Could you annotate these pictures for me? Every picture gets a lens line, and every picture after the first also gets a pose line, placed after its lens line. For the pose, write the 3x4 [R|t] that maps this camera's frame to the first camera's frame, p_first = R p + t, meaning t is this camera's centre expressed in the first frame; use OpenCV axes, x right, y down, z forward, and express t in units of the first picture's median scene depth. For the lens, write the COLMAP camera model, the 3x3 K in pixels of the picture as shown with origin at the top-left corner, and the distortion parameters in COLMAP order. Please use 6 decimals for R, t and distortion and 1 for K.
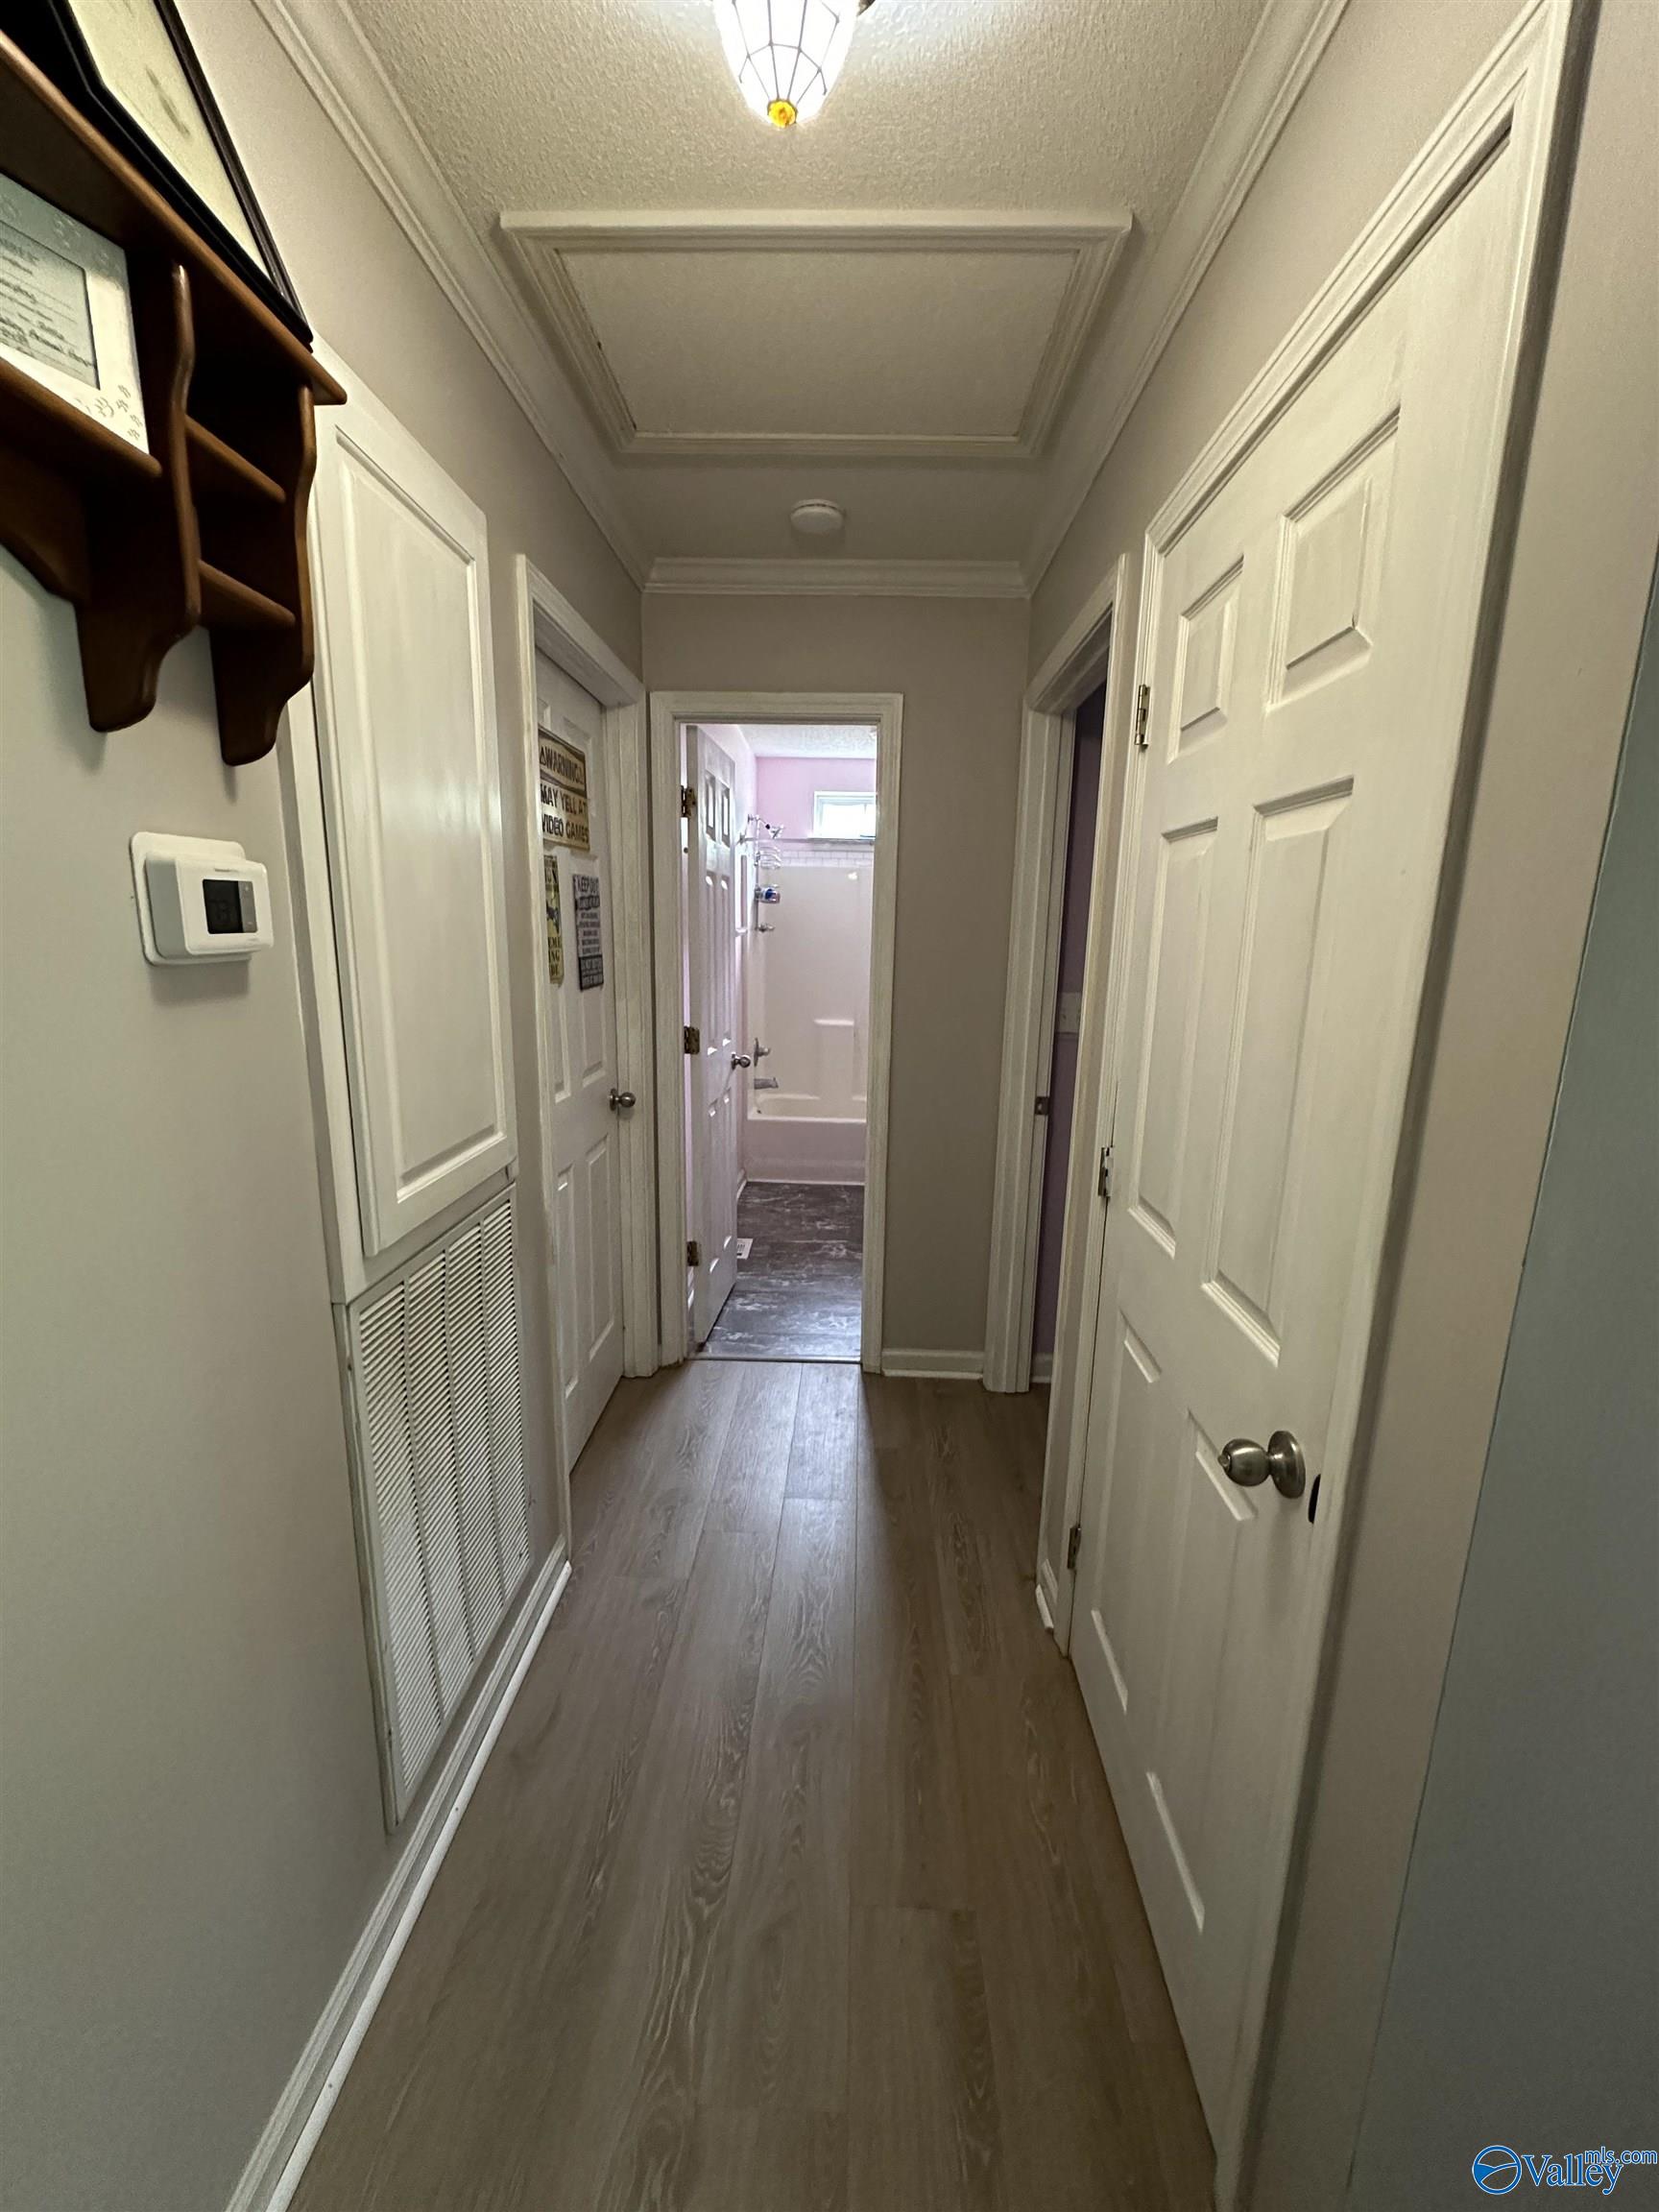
lens RADIAL K [[884.3, 0, 829.5], [0, 884.3, 1106.0], [0, 0, 1]] dist [-0.003783, 0.001037]
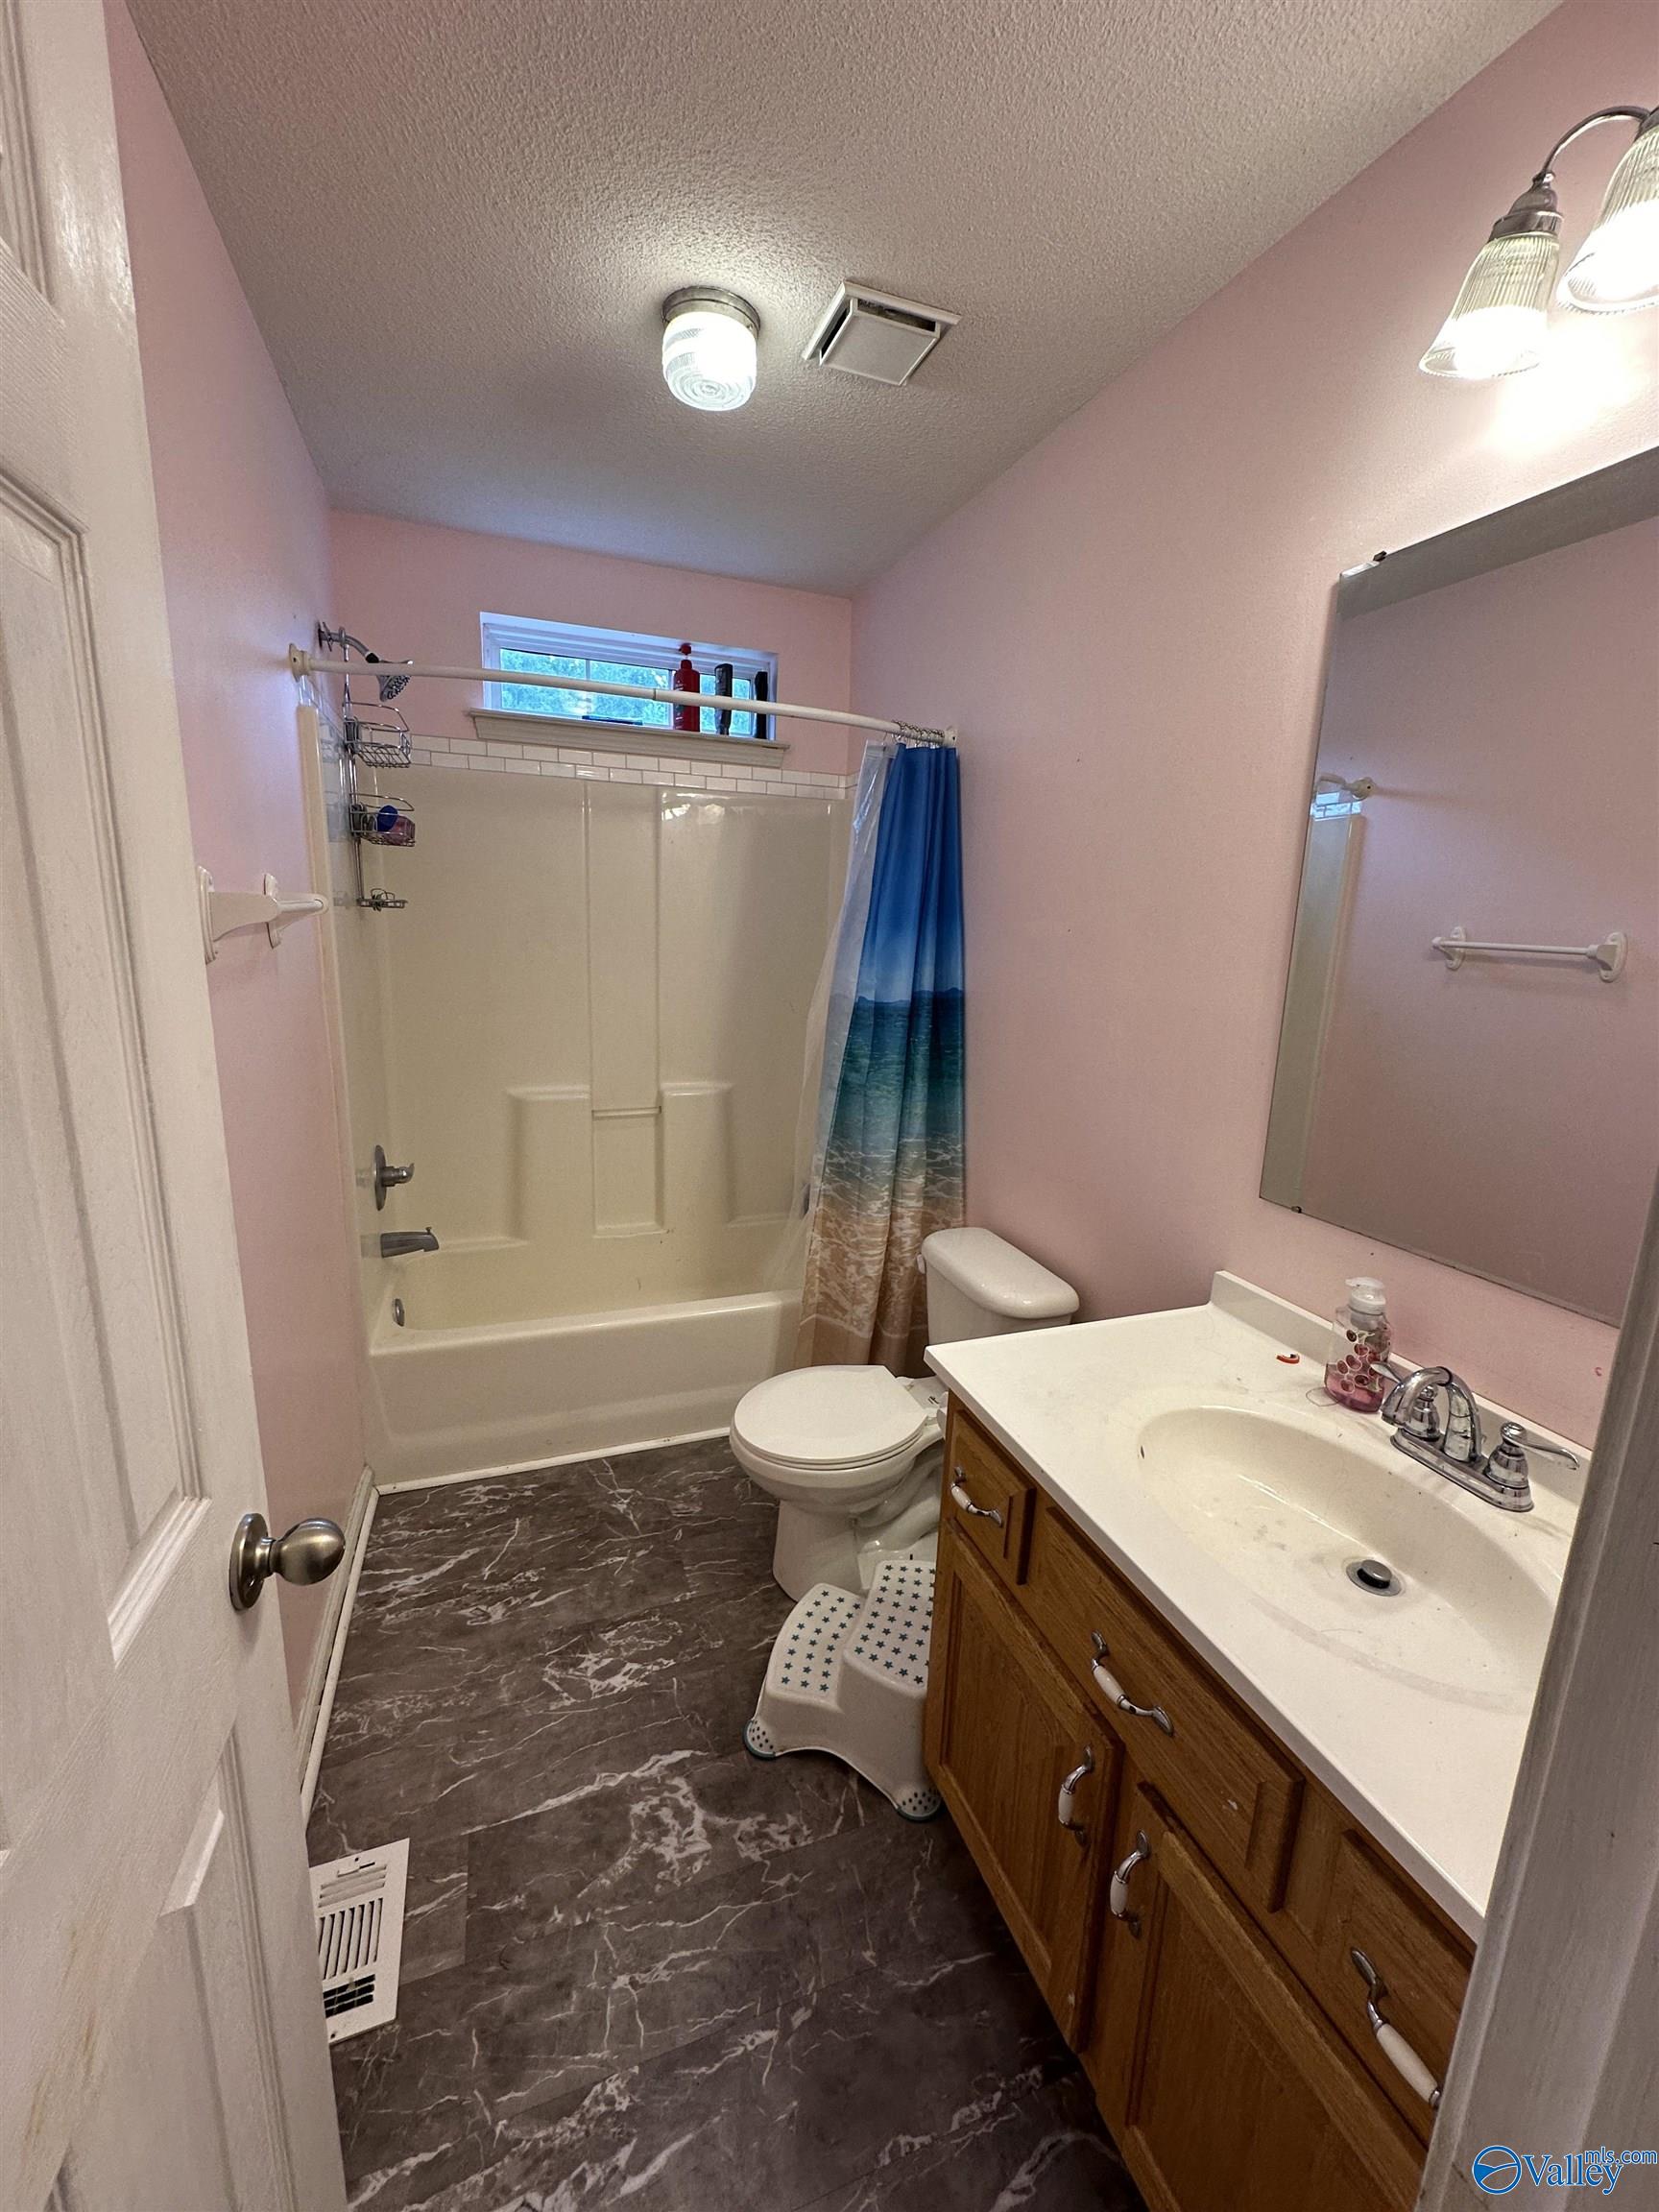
lens RADIAL K [[884.3, 0, 829.5], [0, 884.3, 1106.0], [0, 0, 1]] dist [-0.003783, 0.001037]
pose [[0.926894, -0.064451, 0.369749, -0.040651], [0.059404, 0.997920, 0.025034, -0.110582], [-0.370593, -0.001239, 0.928794, 0.580555]]
